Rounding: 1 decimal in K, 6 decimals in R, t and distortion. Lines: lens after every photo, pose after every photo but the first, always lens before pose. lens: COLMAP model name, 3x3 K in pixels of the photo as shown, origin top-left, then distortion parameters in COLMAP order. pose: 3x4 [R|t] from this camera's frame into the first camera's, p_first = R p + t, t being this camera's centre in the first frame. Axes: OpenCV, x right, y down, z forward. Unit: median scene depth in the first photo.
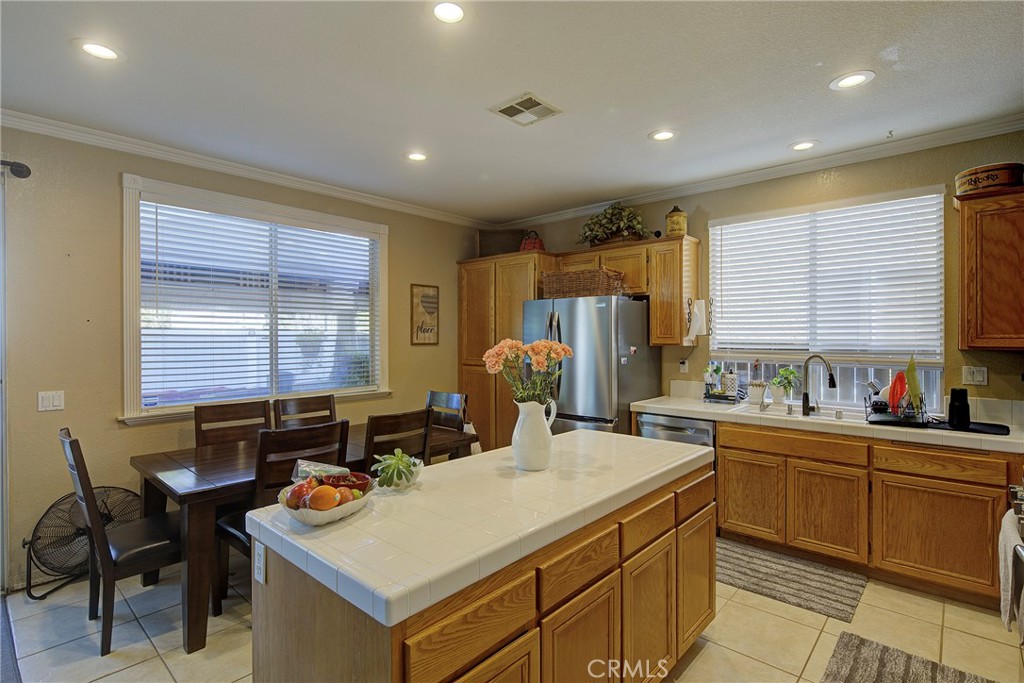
lens RADIAL K [[493.8, 0, 516.7], [0, 493.8, 340.4], [0, 0, 1]] dist [0.010682, -0.000829]
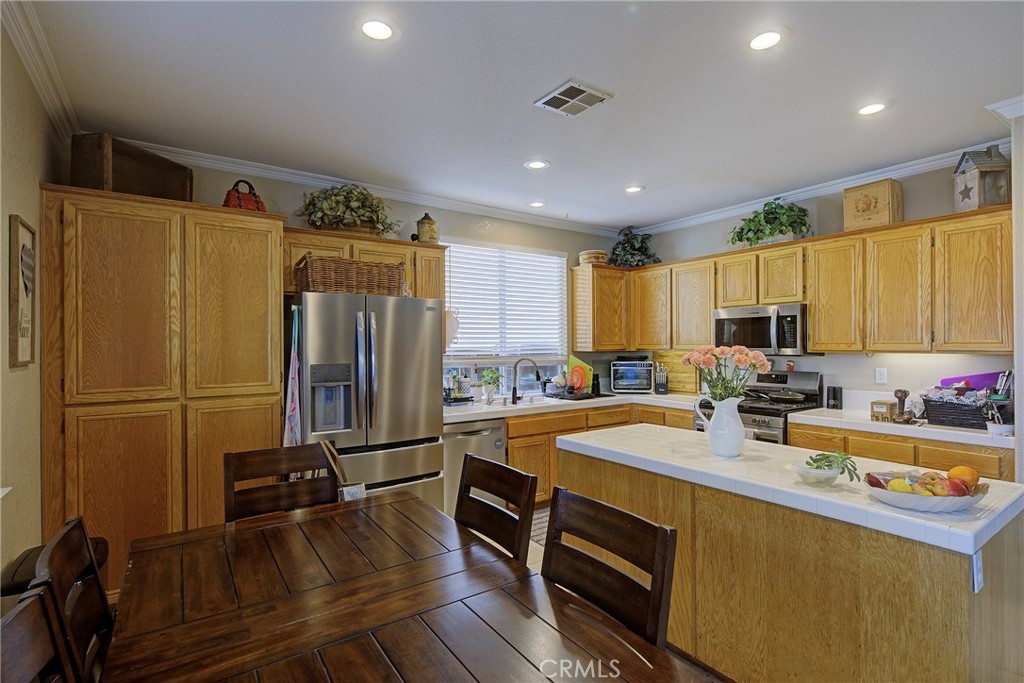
lens RADIAL K [[493.8, 0, 516.7], [0, 493.8, 340.4], [0, 0, 1]] dist [0.010682, -0.000829]
pose [[0.227506, 0.007567, 0.973747, -0.658888], [0.012927, 0.999858, -0.010790, -0.003483], [-0.973691, 0.015042, 0.227376, 0.655319]]
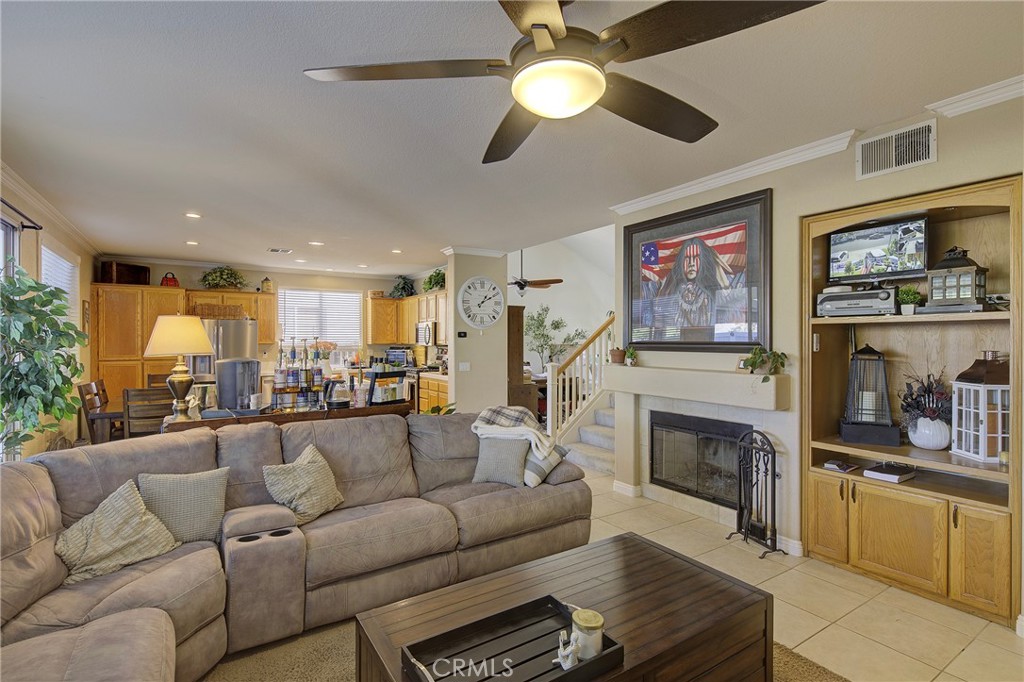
lens RADIAL K [[493.8, 0, 516.7], [0, 493.8, 339.9], [0, 0, 1]] dist [0.010682, -0.000829]
pose [[0.259289, 0.001047, 0.965799, -1.546429], [0.005879, 0.999979, -0.002662, 0.003757], [-0.965782, 0.006368, 0.259277, -0.606787]]
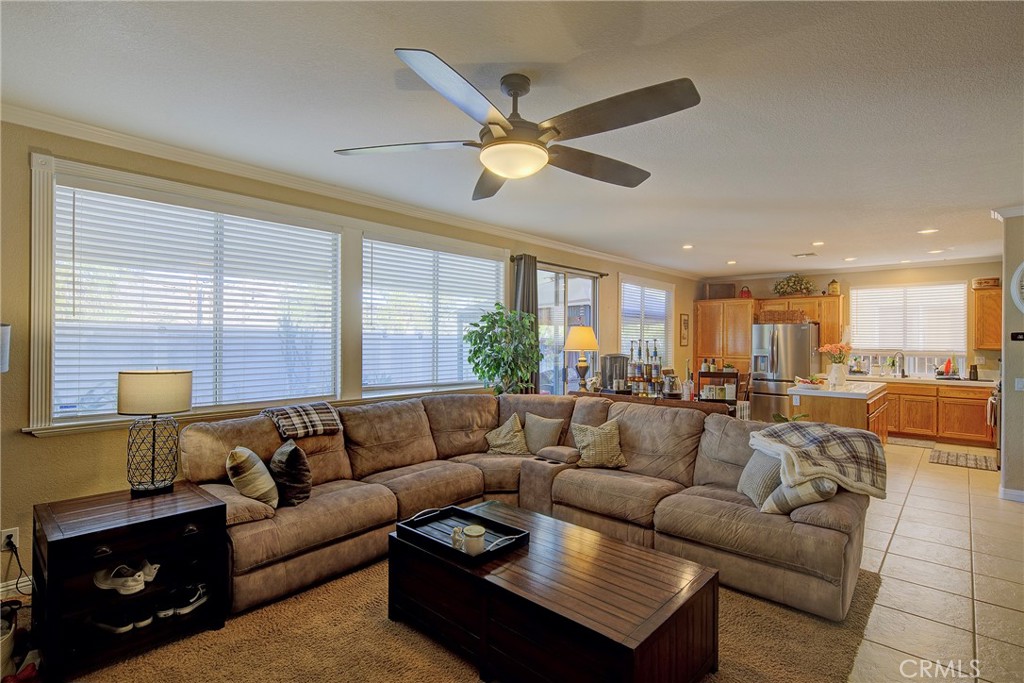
lens RADIAL K [[493.8, 0, 516.7], [0, 493.8, 340.4], [0, 0, 1]] dist [0.010682, -0.000829]
pose [[0.999960, 0.008926, 0.001058, -1.086498], [-0.008919, 0.999942, -0.006093, 0.006030], [-0.001112, 0.006083, 0.999981, -1.155567]]
